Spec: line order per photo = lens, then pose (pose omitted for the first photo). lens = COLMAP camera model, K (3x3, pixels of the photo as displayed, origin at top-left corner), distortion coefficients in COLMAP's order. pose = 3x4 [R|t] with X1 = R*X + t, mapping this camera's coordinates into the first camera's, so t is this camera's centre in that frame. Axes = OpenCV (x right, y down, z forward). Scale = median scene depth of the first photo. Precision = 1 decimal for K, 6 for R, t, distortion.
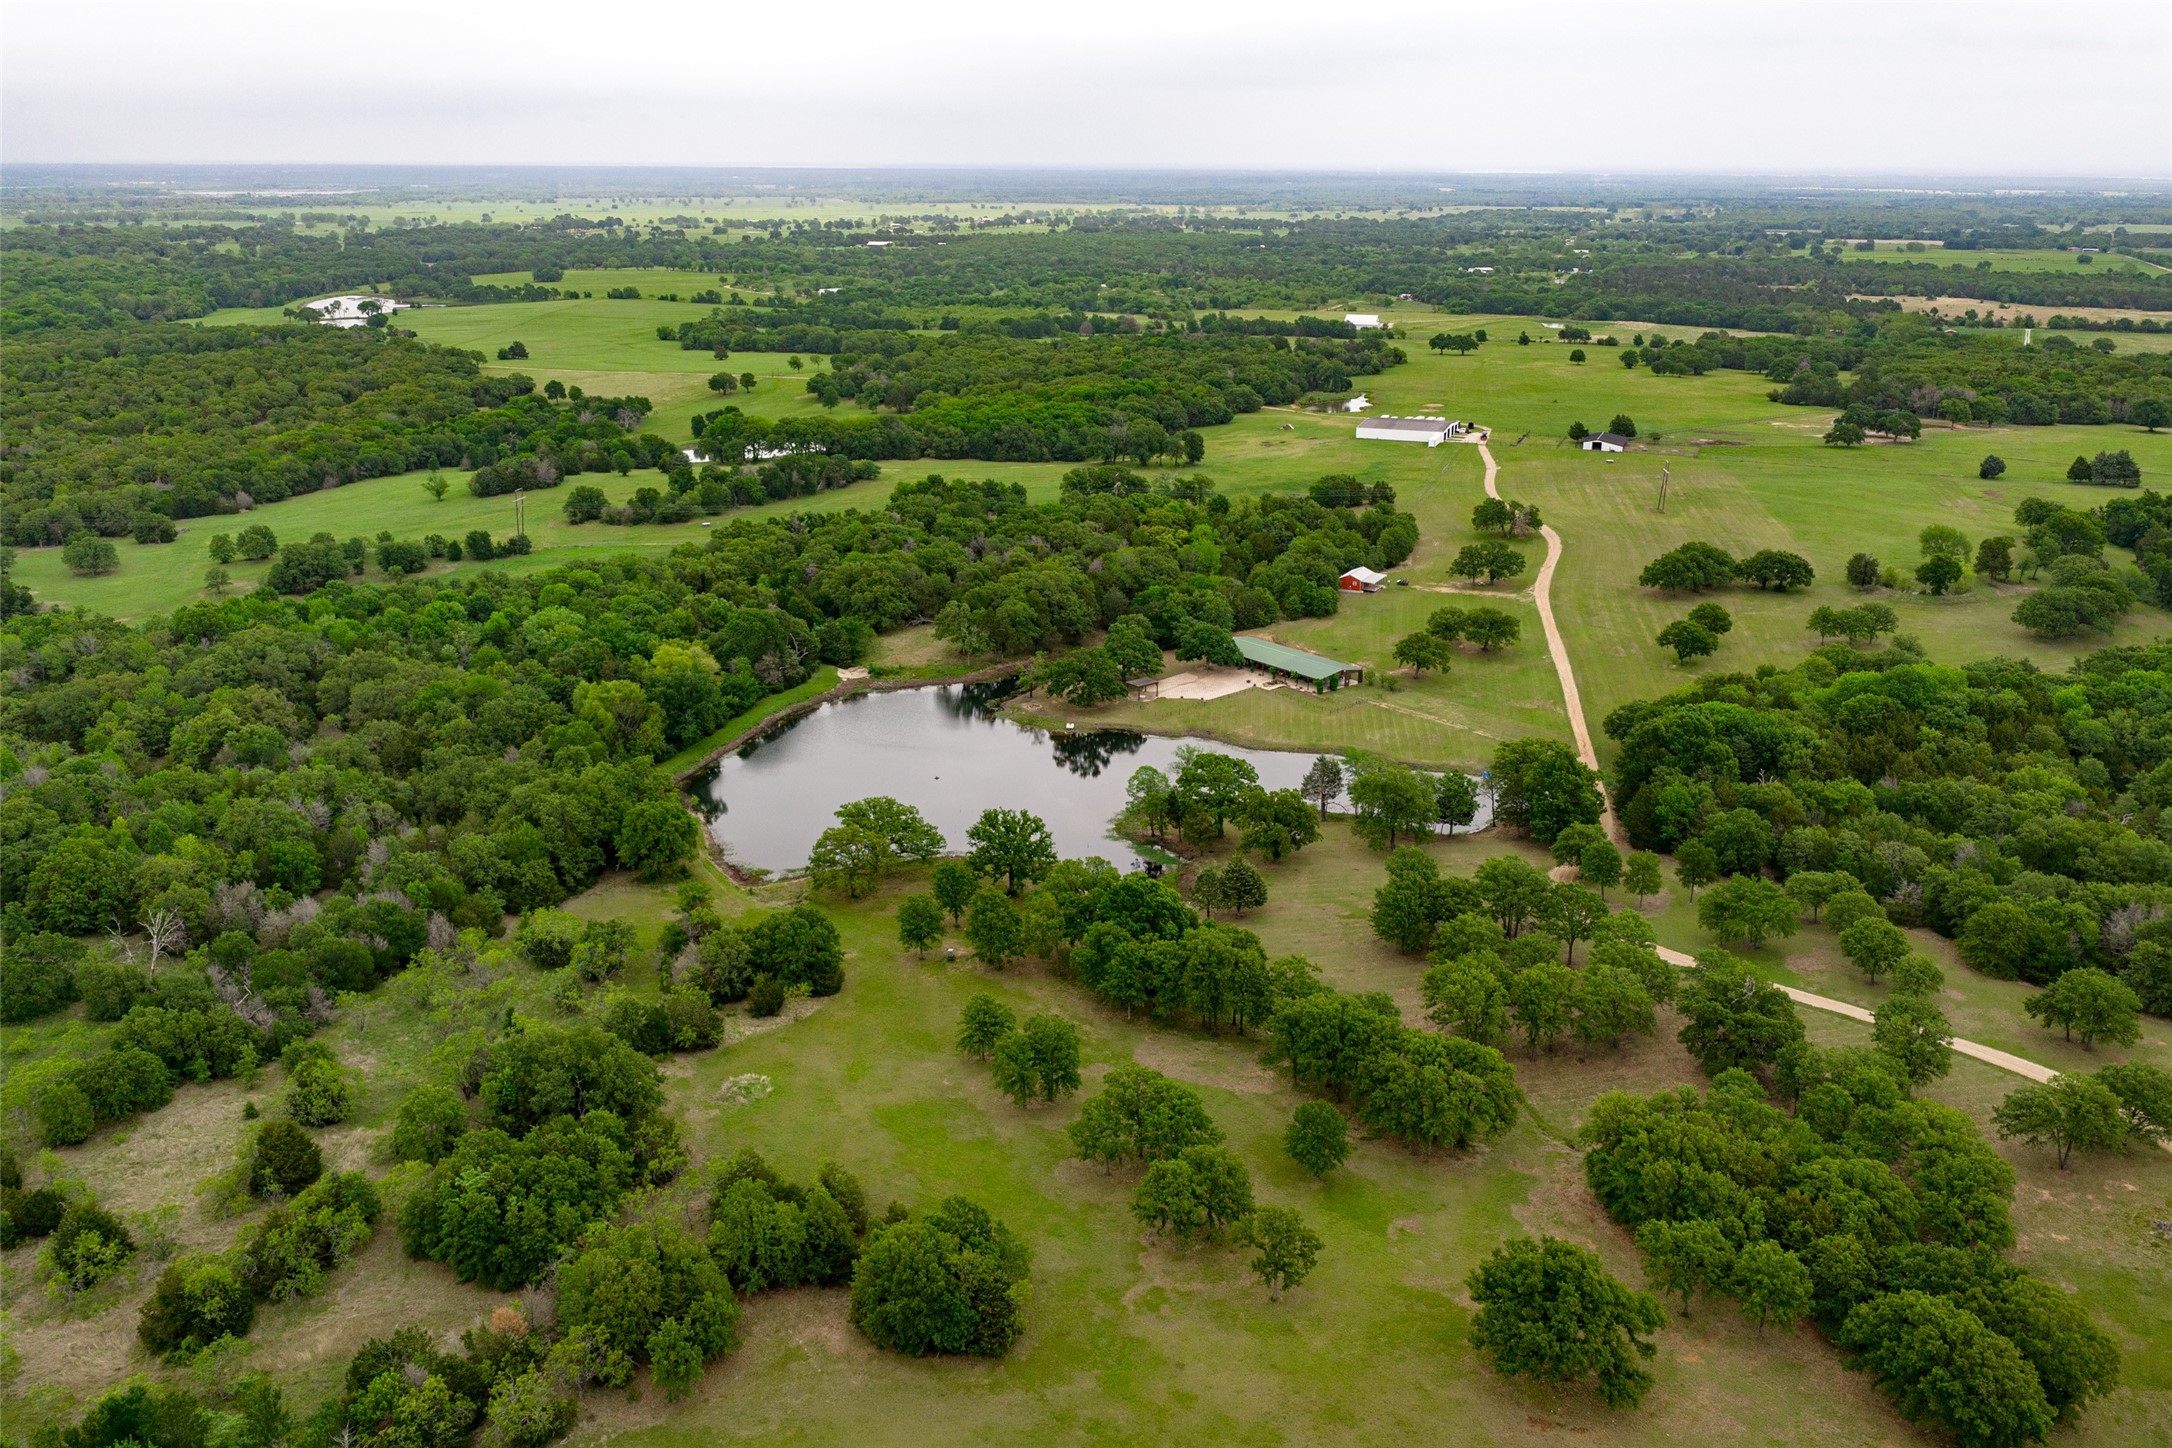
lens RADIAL K [[1801.0, 0, 1089.2], [0, 1801.0, 722.2], [0, 0, 1]] dist [-0.008436, -0.000845]
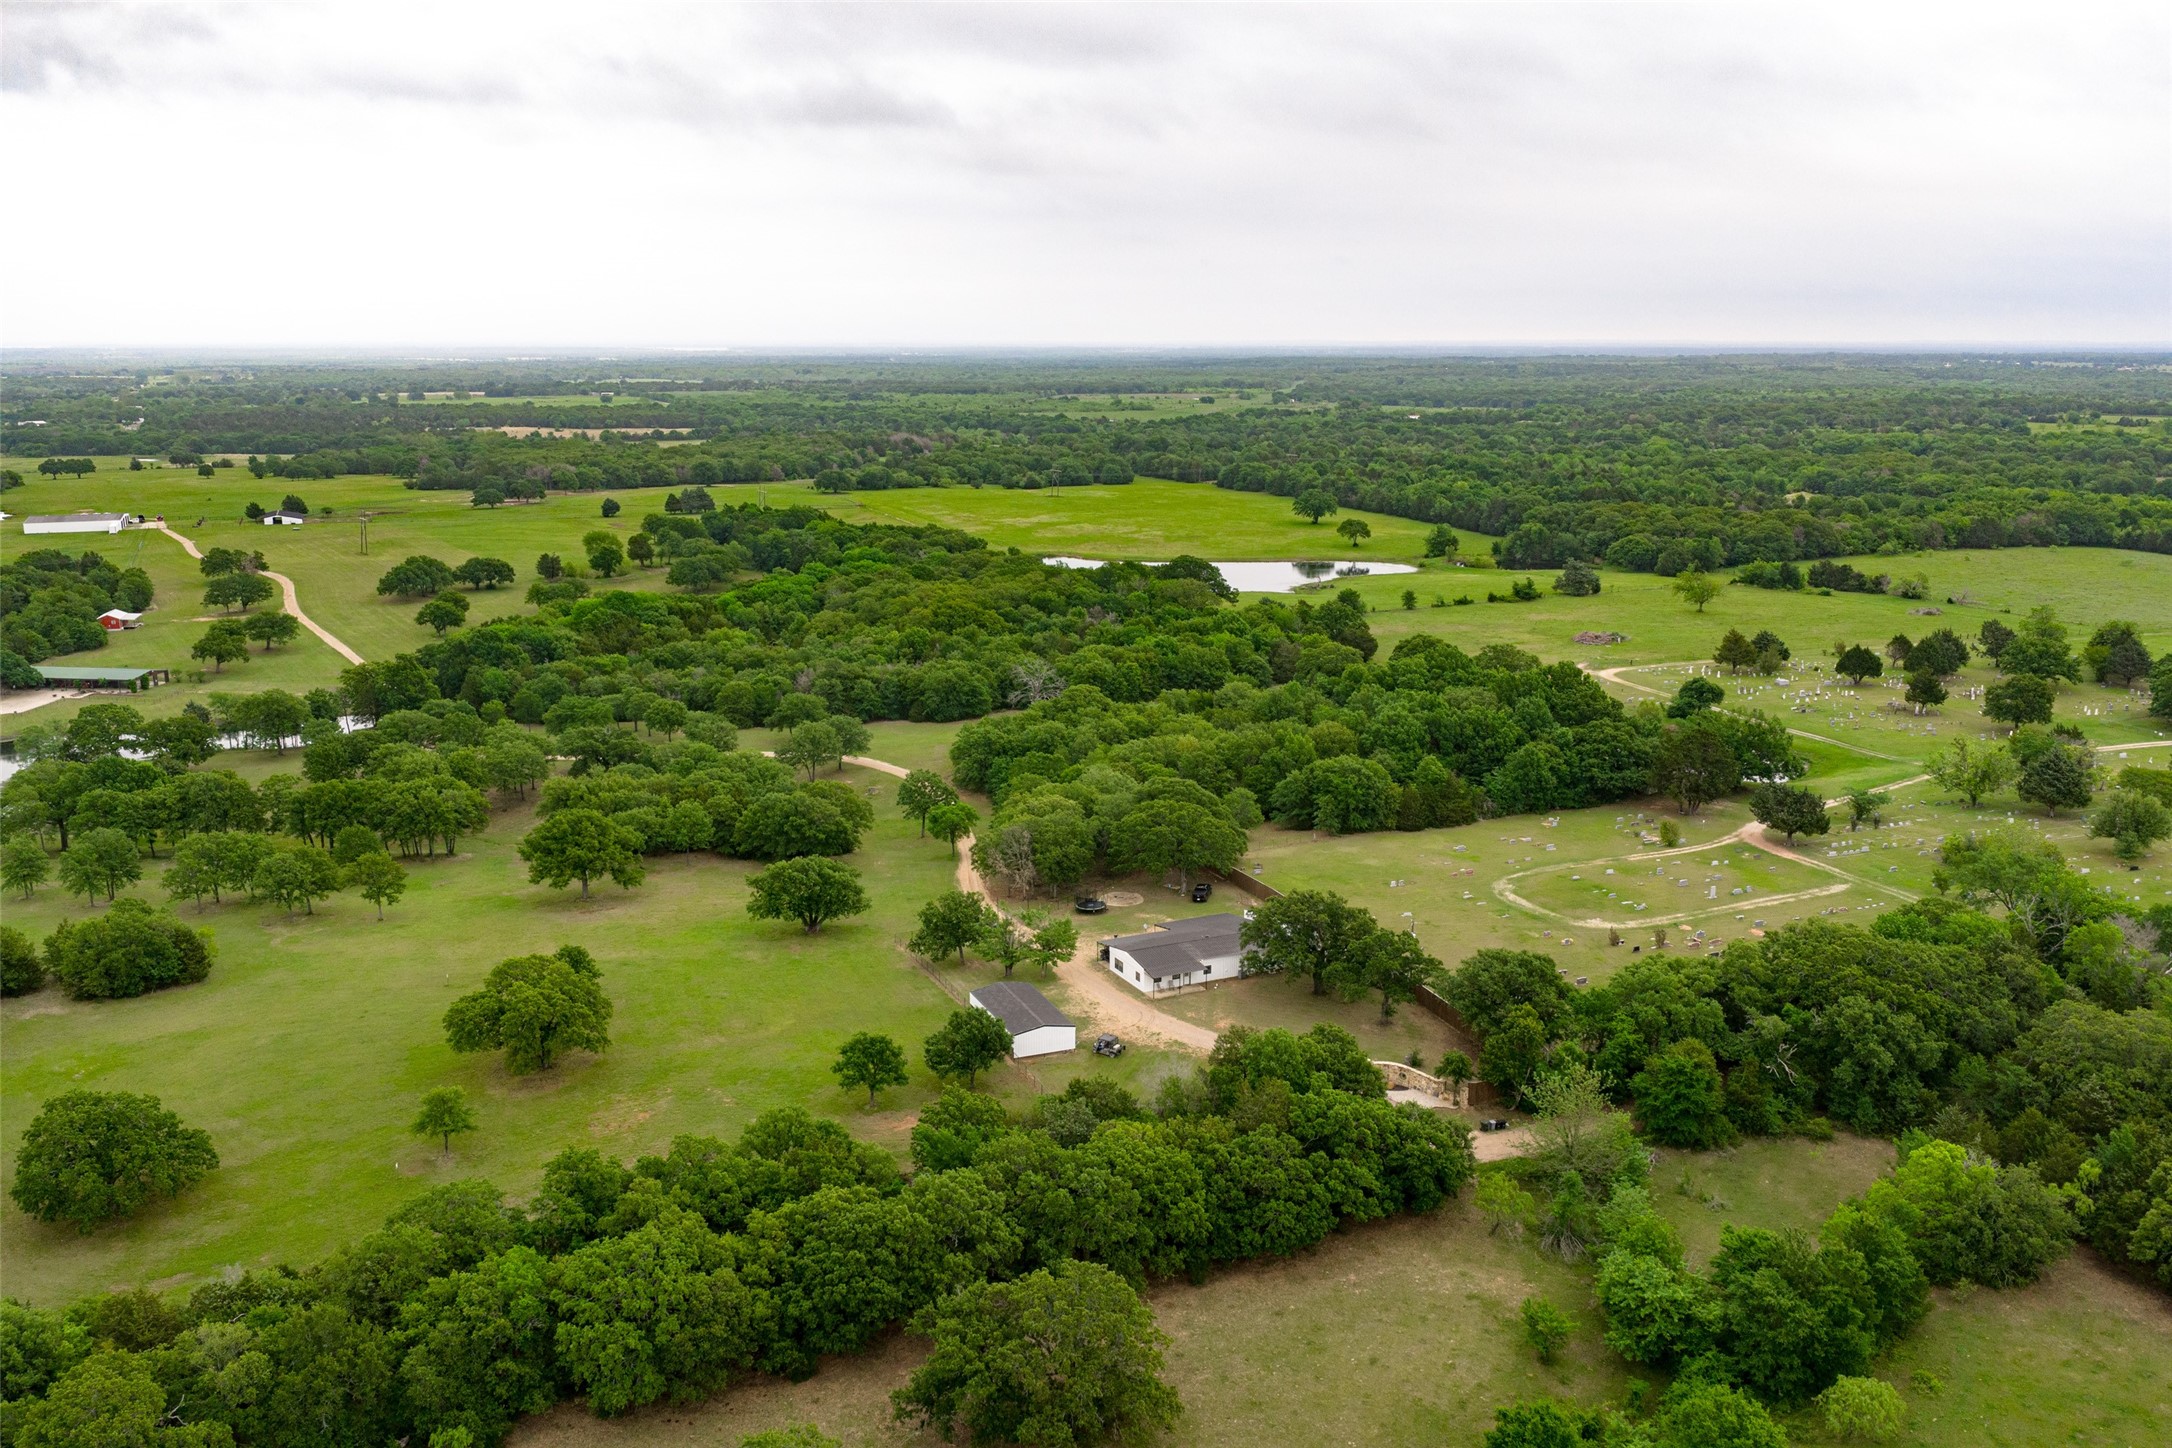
lens RADIAL K [[1801.0, 0, 1089.9], [0, 1801.0, 721.4], [0, 0, 1]] dist [-0.008436, -0.000845]
pose [[0.724635, -0.145111, 0.673682, -0.148642], [0.206139, 0.978461, -0.010969, 0.103757], [-0.657580, 0.146821, 0.738940, -0.155631]]
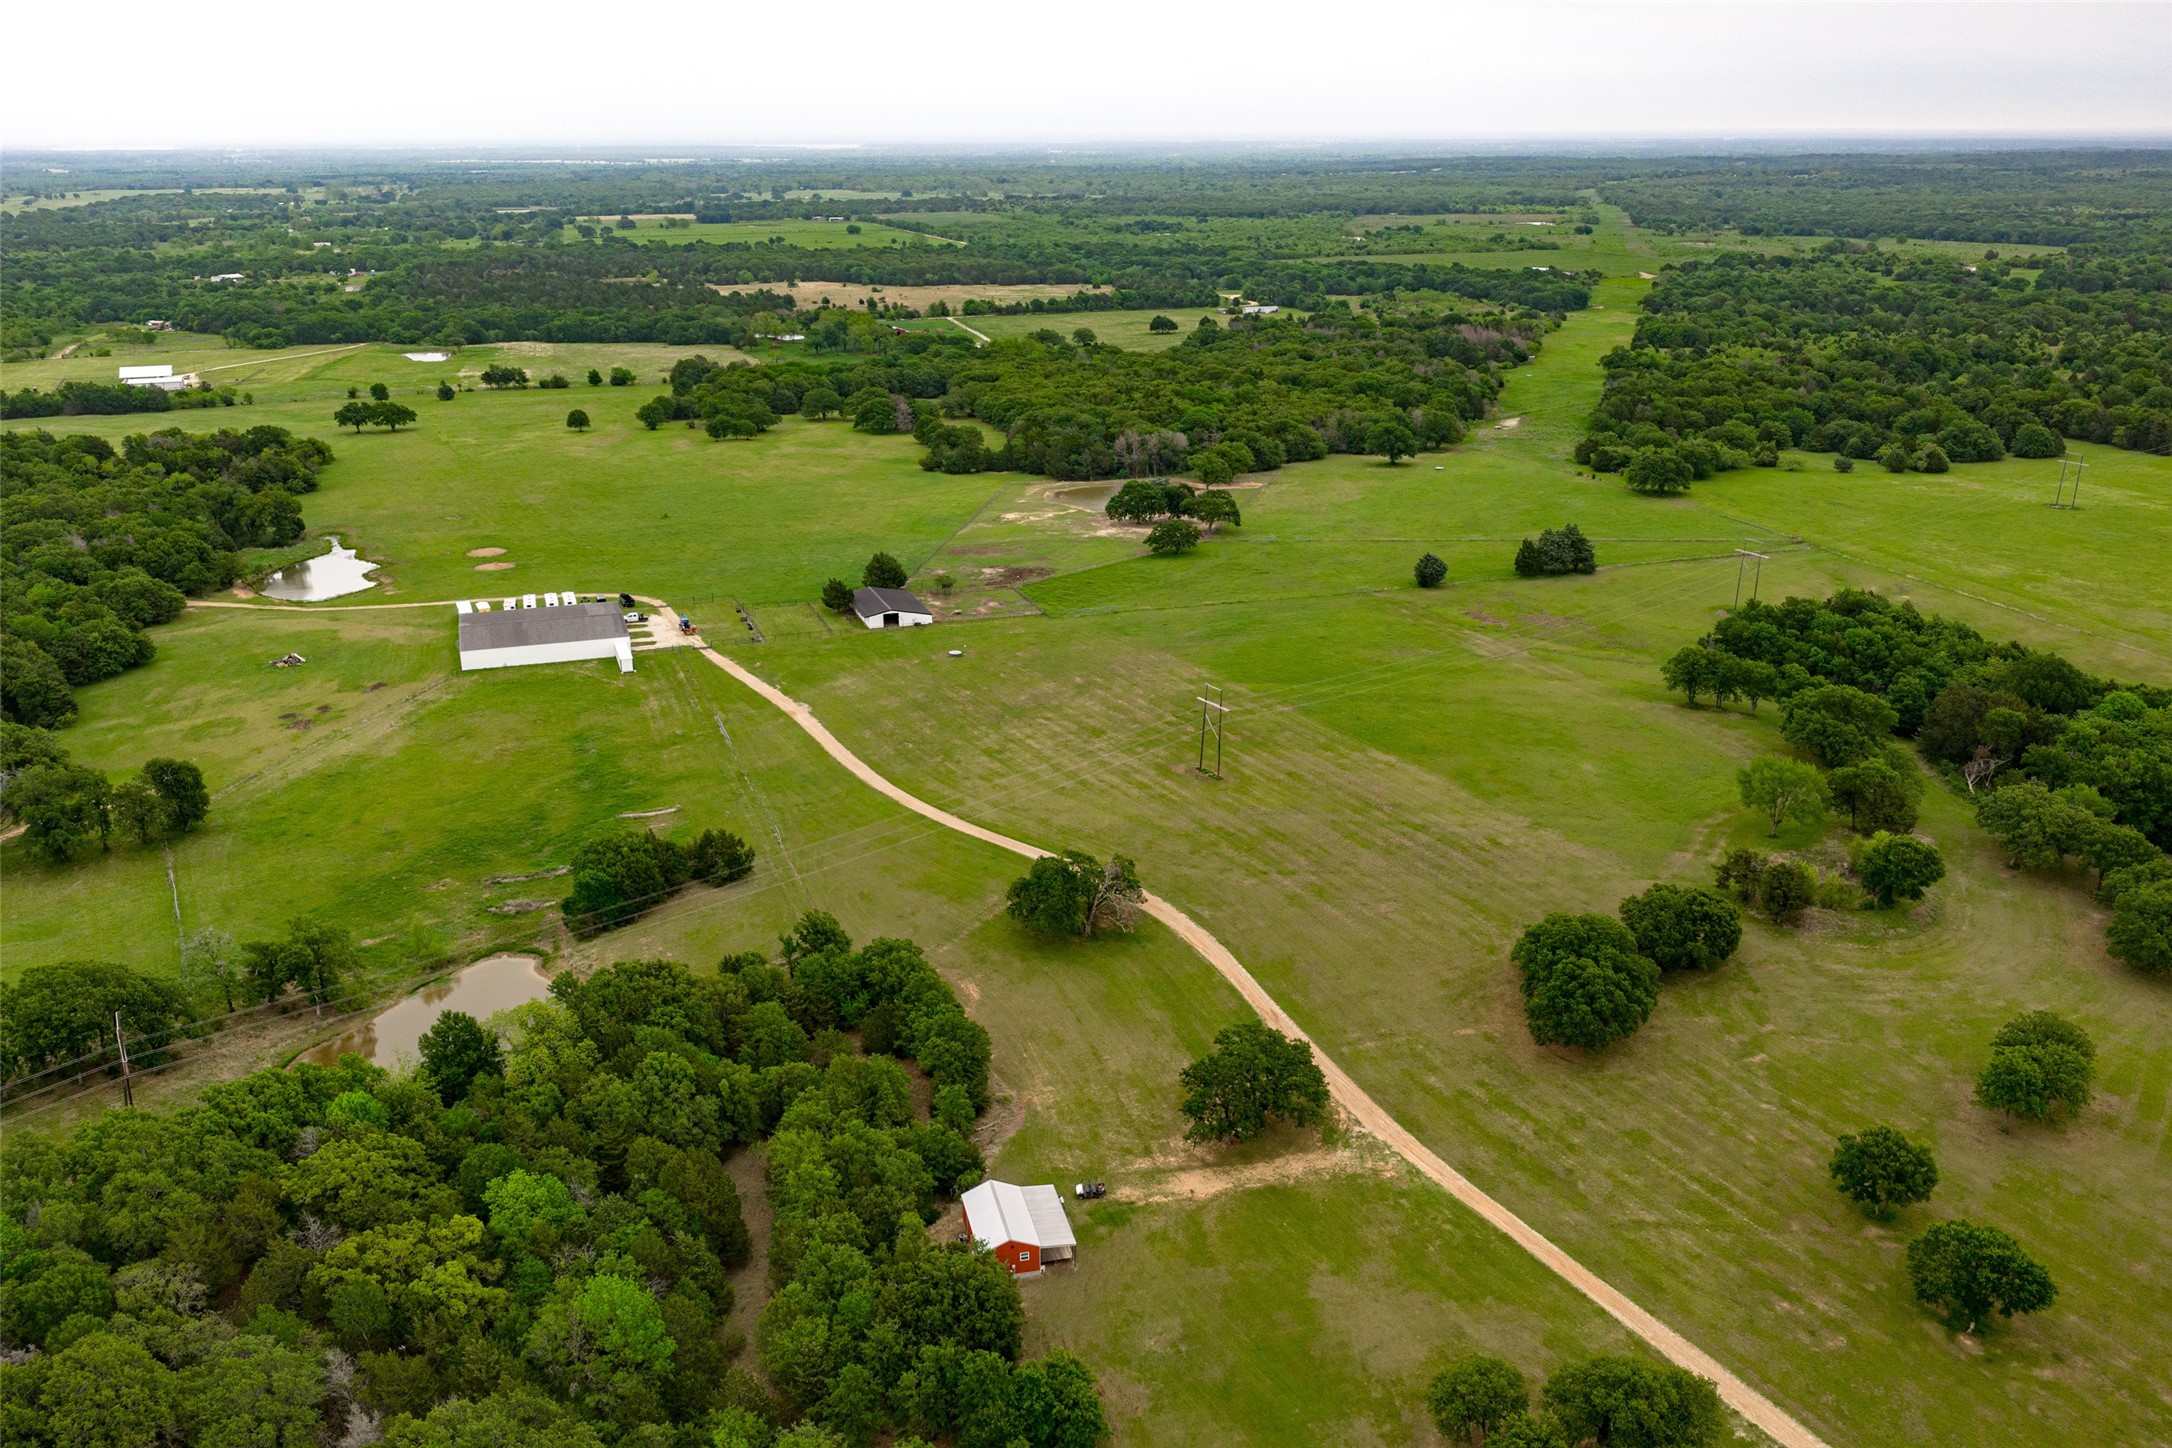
lens RADIAL K [[1804.3, 0, 1083.2], [0, 1804.3, 727.4], [0, 0, 1]] dist [-0.000133, 0.003330]
pose [[0.768481, -0.209192, 0.604711, -0.047705], [0.199780, 0.976248, 0.083835, -0.199203], [-0.607886, 0.056384, 0.792020, 0.626029]]
